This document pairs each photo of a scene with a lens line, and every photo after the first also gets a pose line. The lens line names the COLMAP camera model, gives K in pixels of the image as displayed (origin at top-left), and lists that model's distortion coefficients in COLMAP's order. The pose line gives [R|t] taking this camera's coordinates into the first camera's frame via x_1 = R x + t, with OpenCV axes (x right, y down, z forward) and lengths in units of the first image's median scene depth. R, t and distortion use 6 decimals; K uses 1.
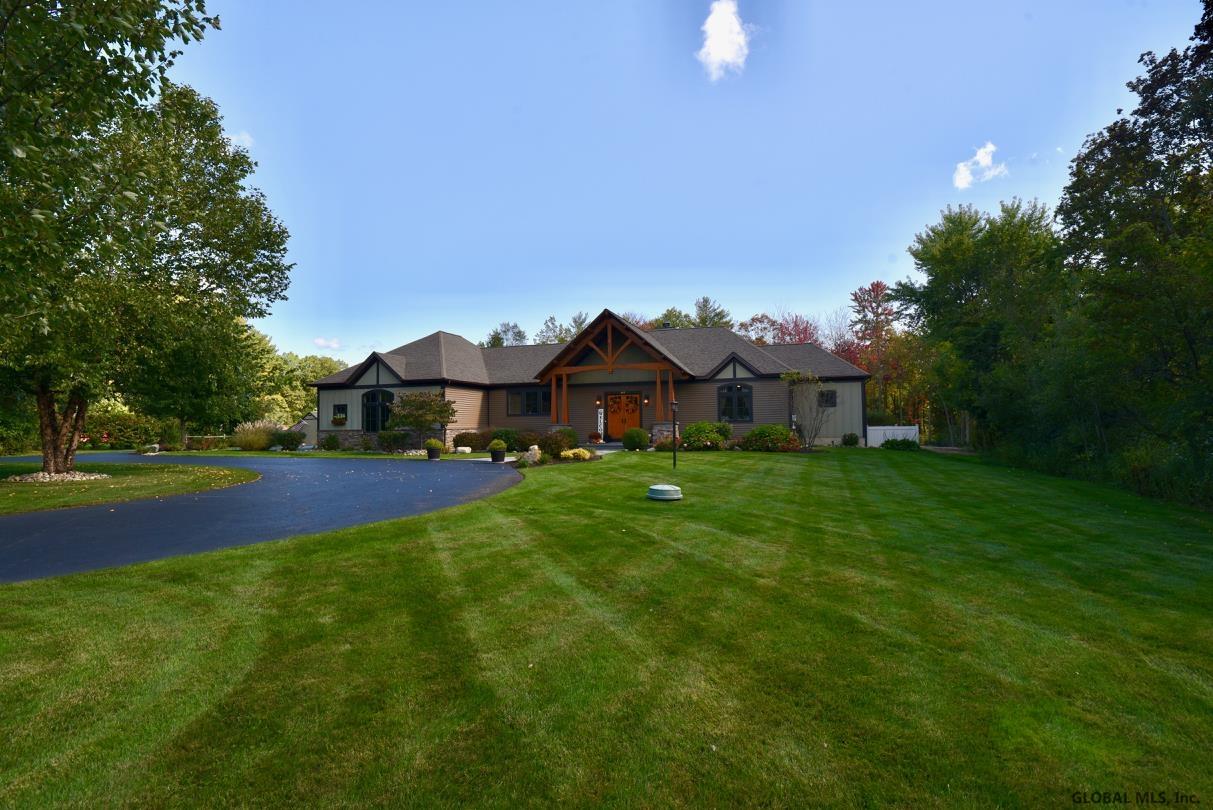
lens RADIAL K [[598.3, 0, 615.0], [0, 598.3, 404.4], [0, 0, 1]] dist [-0.026874, -0.000475]
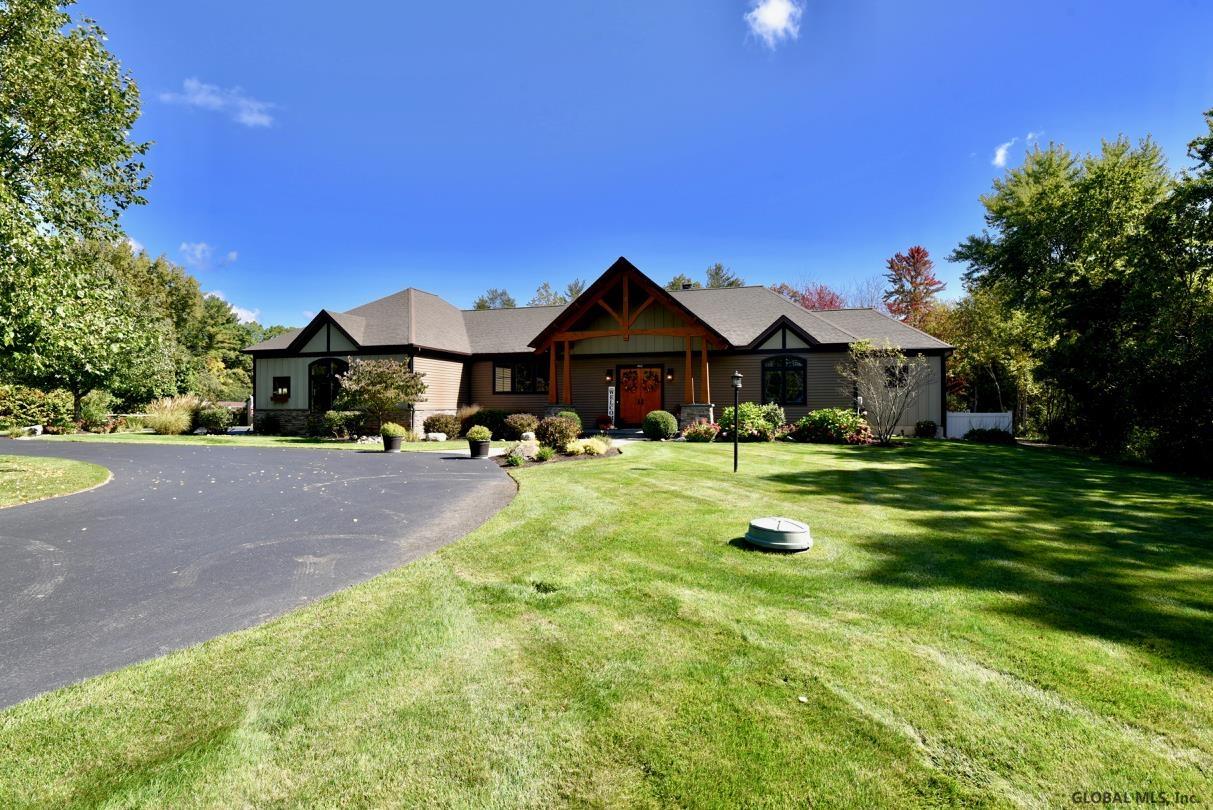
lens RADIAL K [[598.3, 0, 615.0], [0, 598.3, 404.4], [0, 0, 1]] dist [-0.026874, -0.000475]
pose [[0.999736, 0.011382, 0.019956, -0.036362], [-0.012016, 0.999419, 0.031899, 0.006620], [-0.019581, -0.032131, 0.999292, 0.214290]]
